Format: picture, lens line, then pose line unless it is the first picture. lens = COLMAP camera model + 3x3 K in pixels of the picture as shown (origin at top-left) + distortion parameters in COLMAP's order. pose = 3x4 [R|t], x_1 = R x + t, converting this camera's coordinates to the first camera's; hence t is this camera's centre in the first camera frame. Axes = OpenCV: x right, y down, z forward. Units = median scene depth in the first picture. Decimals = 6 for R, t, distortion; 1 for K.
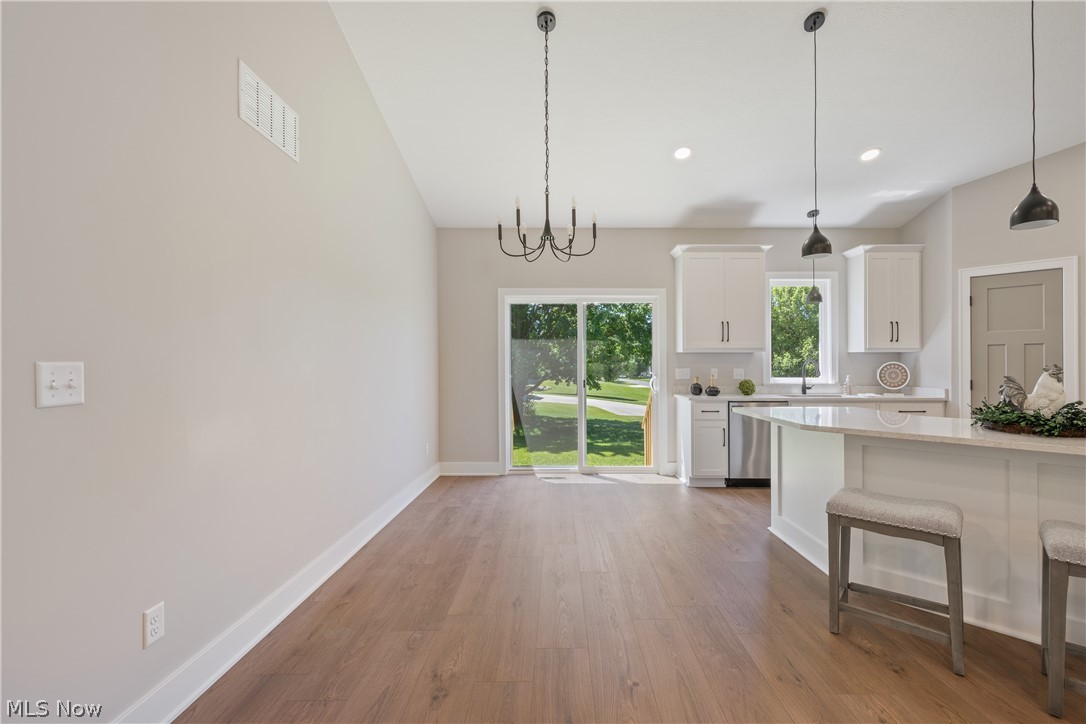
lens RADIAL K [[465.3, 0, 543.0], [0, 465.3, 362.0], [0, 0, 1]] dist [-0.000284, -0.000040]
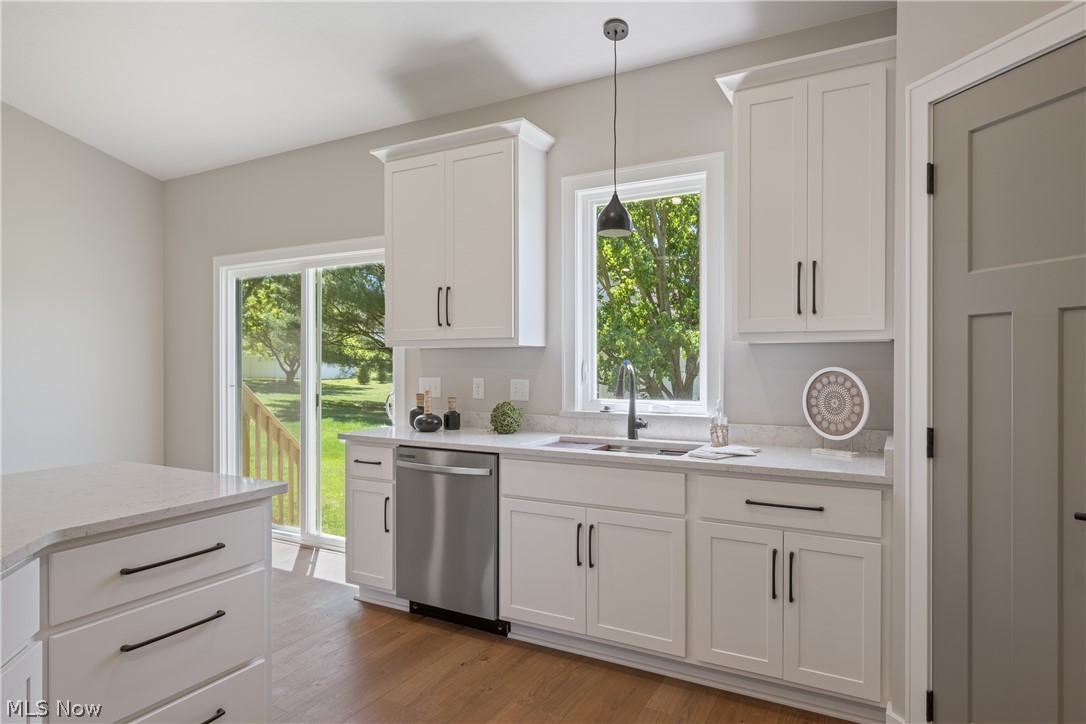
lens RADIAL K [[628.5, 0, 543.0], [0, 628.5, 362.0], [0, 0, 1]] dist [-0.001180, -0.000119]
pose [[0.873987, -0.000131, -0.485949, 0.793516], [0.002440, 0.999989, 0.004118, -0.007207], [0.485943, -0.004785, 0.873977, 0.436904]]
